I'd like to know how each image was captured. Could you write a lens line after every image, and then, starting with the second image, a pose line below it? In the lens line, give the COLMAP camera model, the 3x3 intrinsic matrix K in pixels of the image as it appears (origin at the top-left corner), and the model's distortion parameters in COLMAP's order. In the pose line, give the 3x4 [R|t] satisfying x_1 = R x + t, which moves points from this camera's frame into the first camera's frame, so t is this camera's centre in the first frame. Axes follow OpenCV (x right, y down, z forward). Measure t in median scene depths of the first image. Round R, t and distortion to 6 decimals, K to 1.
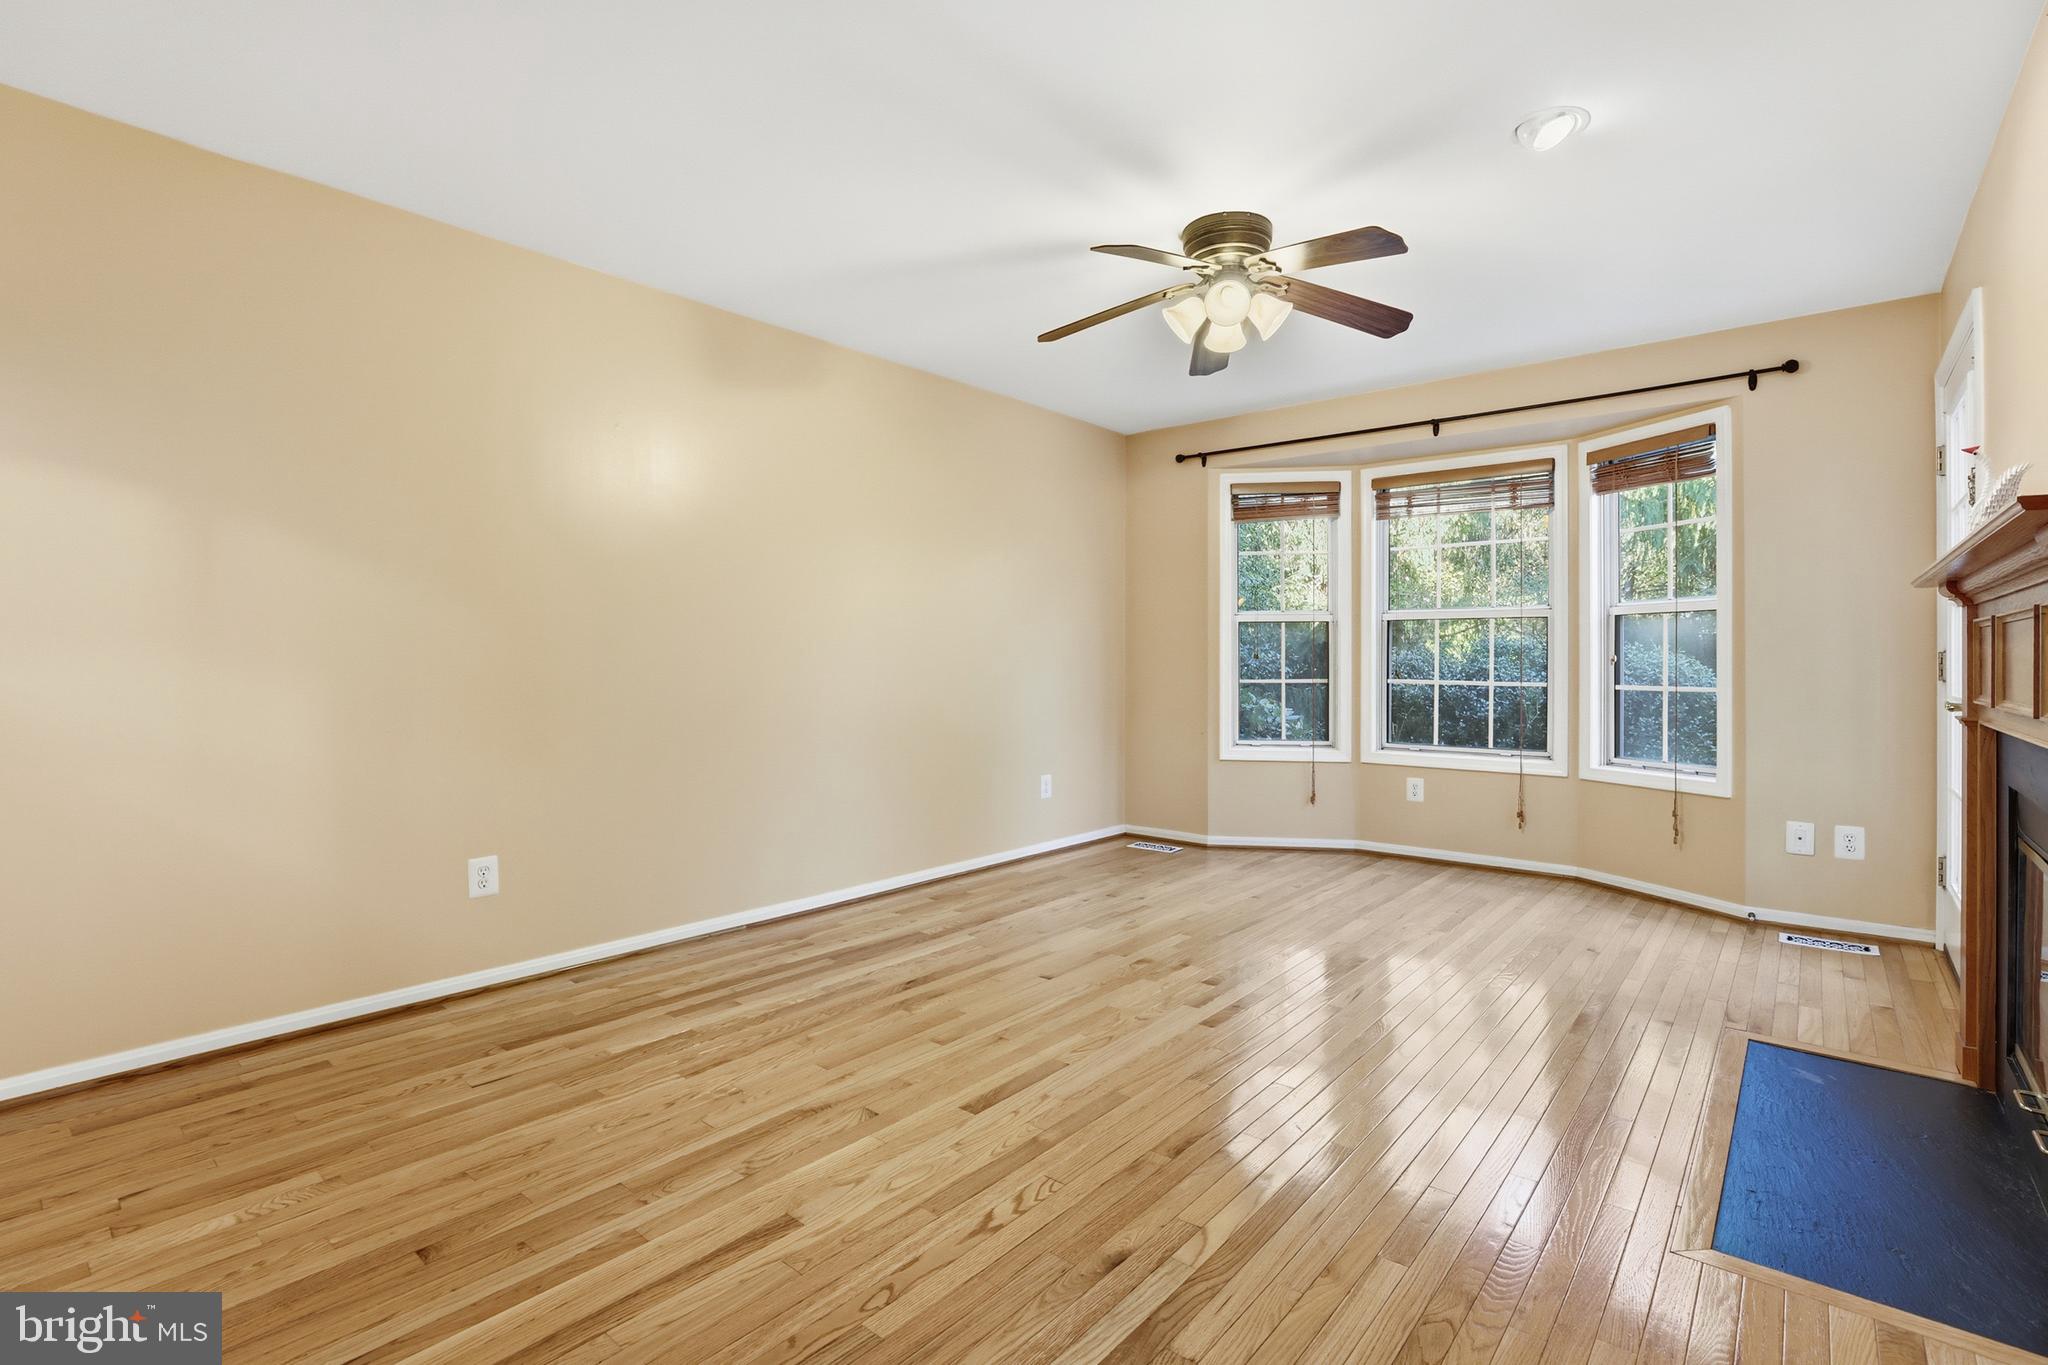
lens RADIAL K [[963.8, 0, 1027.6], [0, 963.8, 667.7], [0, 0, 1]] dist [-0.026607, 0.008337]
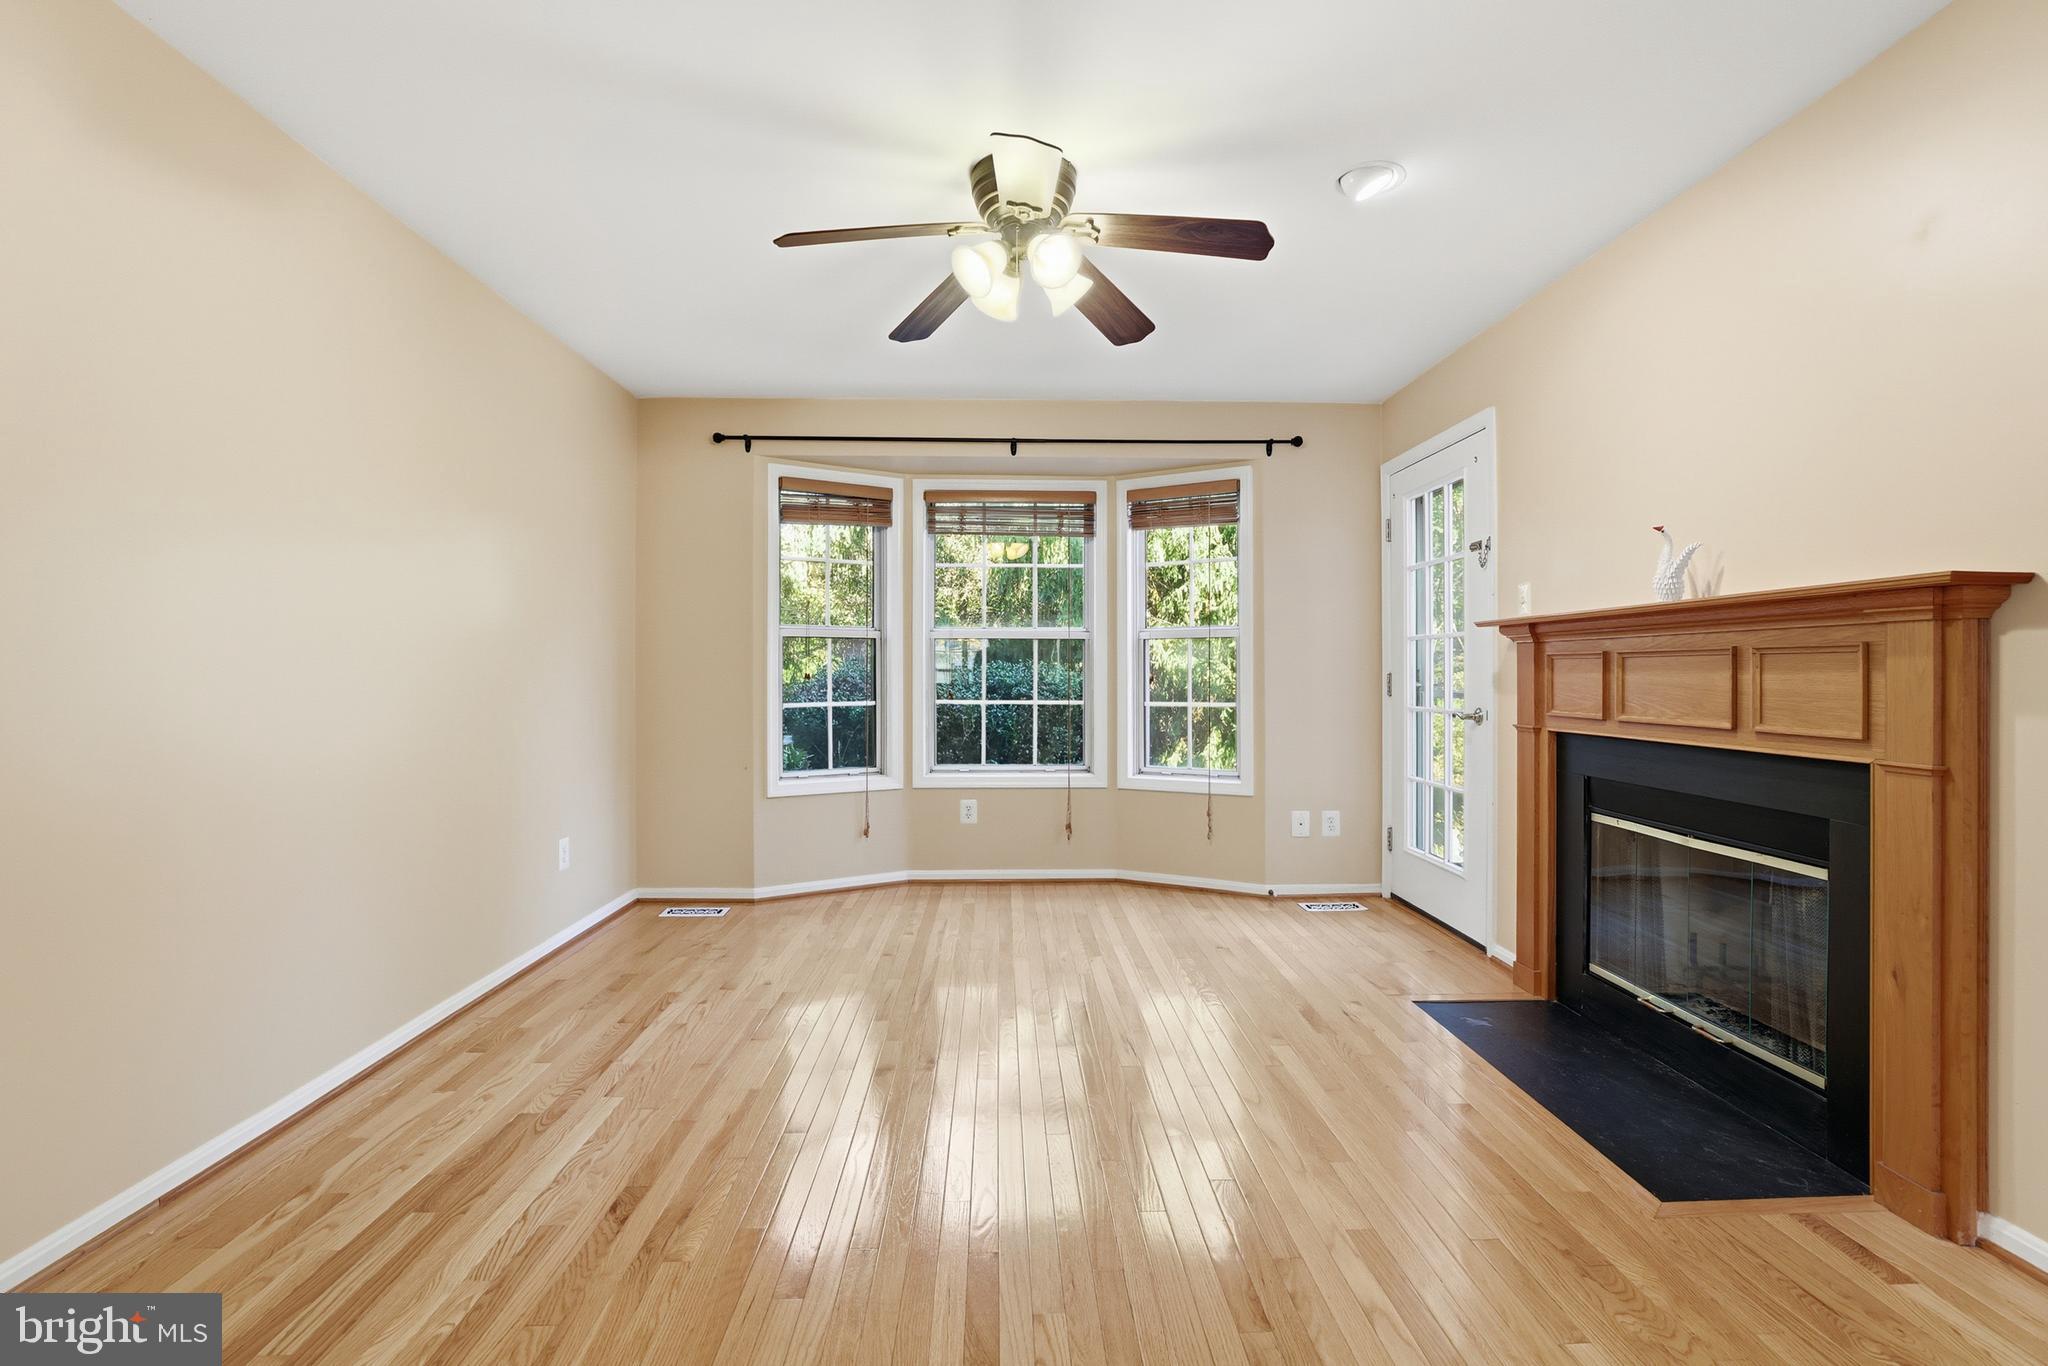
lens RADIAL K [[963.8, 0, 1035.0], [0, 963.8, 671.7], [0, 0, 1]] dist [-0.026607, 0.008337]
pose [[0.744999, 0.000194, 0.667065, -0.214176], [0.006568, 0.999949, -0.007626, -0.008441], [-0.667033, 0.010063, 0.744960, 0.229158]]
